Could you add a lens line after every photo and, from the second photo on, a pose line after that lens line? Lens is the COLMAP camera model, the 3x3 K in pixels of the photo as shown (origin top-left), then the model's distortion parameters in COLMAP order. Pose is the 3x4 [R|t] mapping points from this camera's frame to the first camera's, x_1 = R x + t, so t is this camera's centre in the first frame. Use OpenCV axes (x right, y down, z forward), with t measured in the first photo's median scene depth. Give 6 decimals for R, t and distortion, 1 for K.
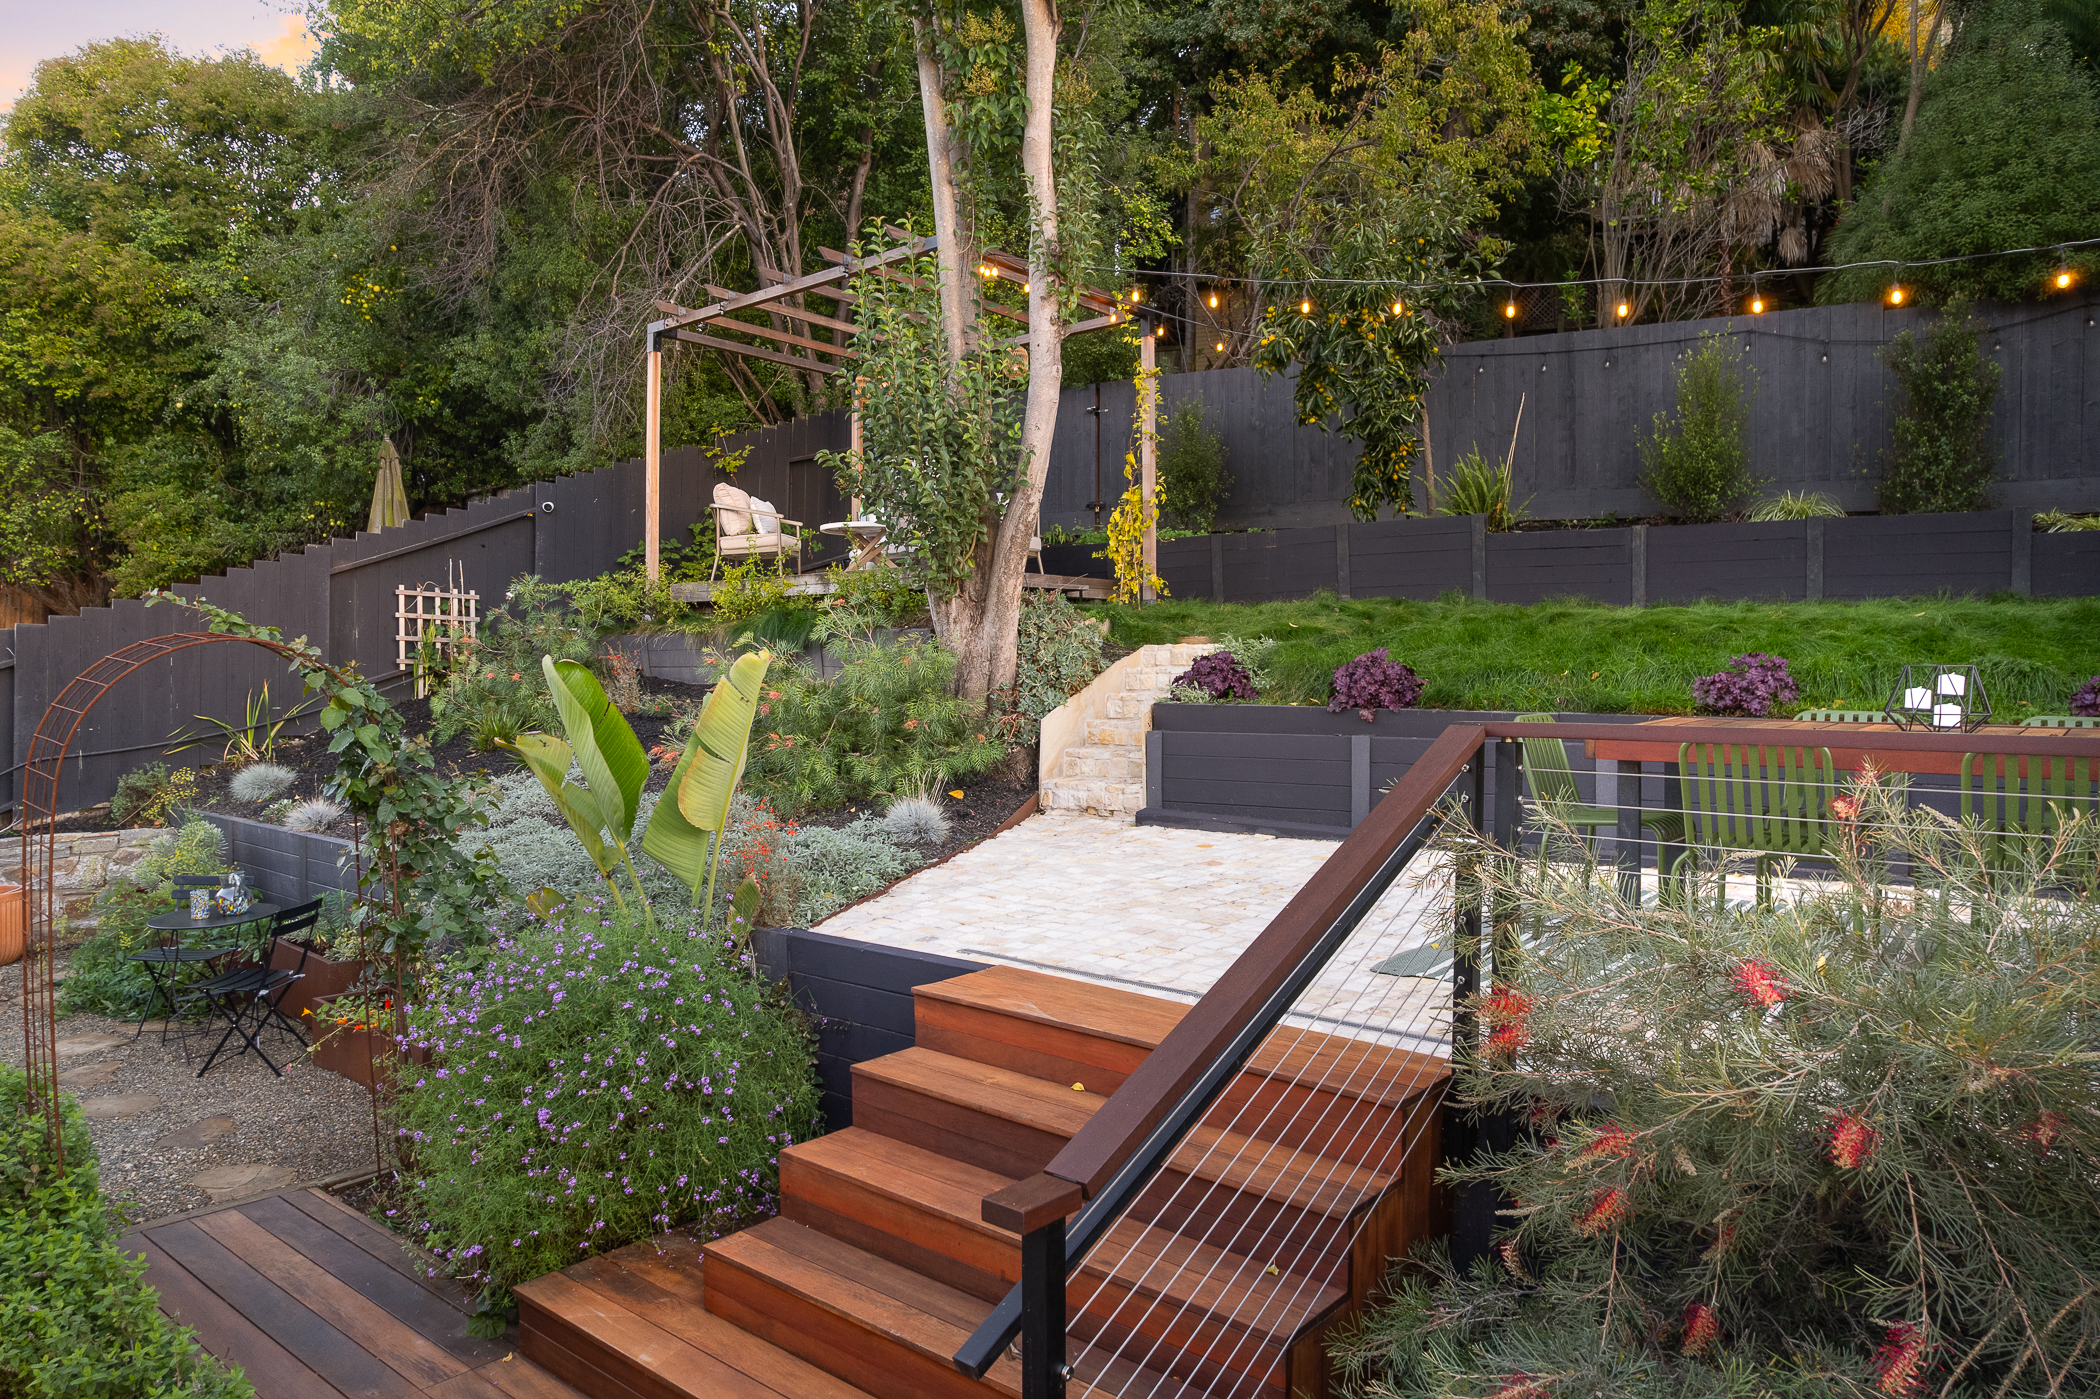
lens RADIAL K [[1350.9, 0, 1054.5], [0, 1350.9, 679.7], [0, 0, 1]] dist [-0.077337, 0.071478]
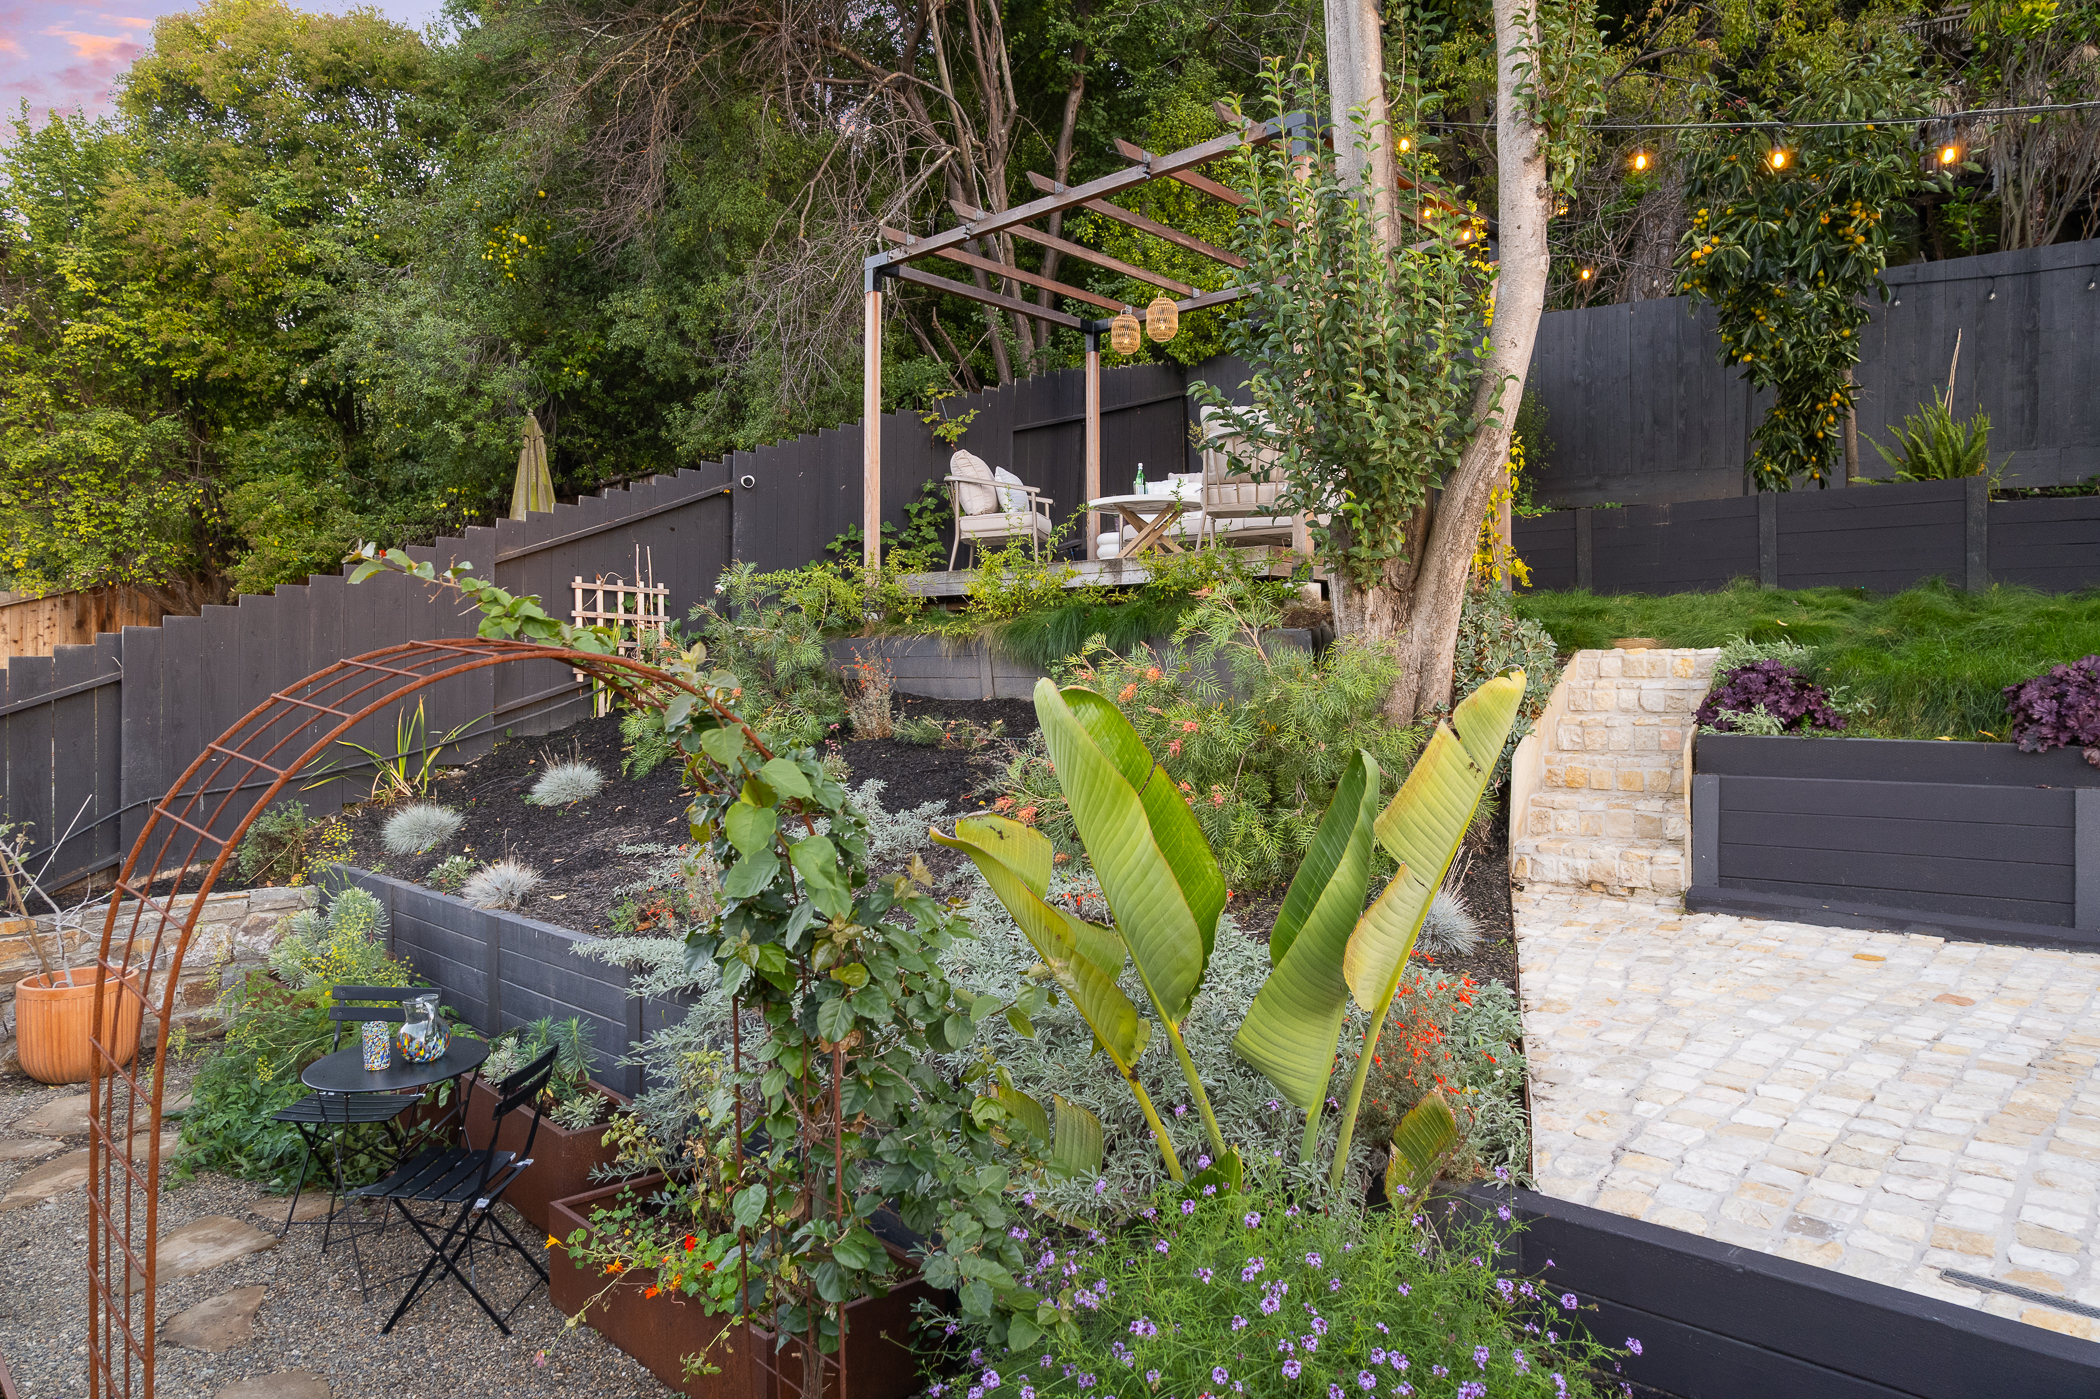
lens RADIAL K [[1350.9, 0, 1054.5], [0, 1350.9, 679.7], [0, 0, 1]] dist [-0.077337, 0.071478]
pose [[0.998226, -0.001575, -0.059515, -0.150187], [0.001569, 0.999999, -0.000138, -0.007780], [0.059515, 0.000045, 0.998227, 0.200565]]
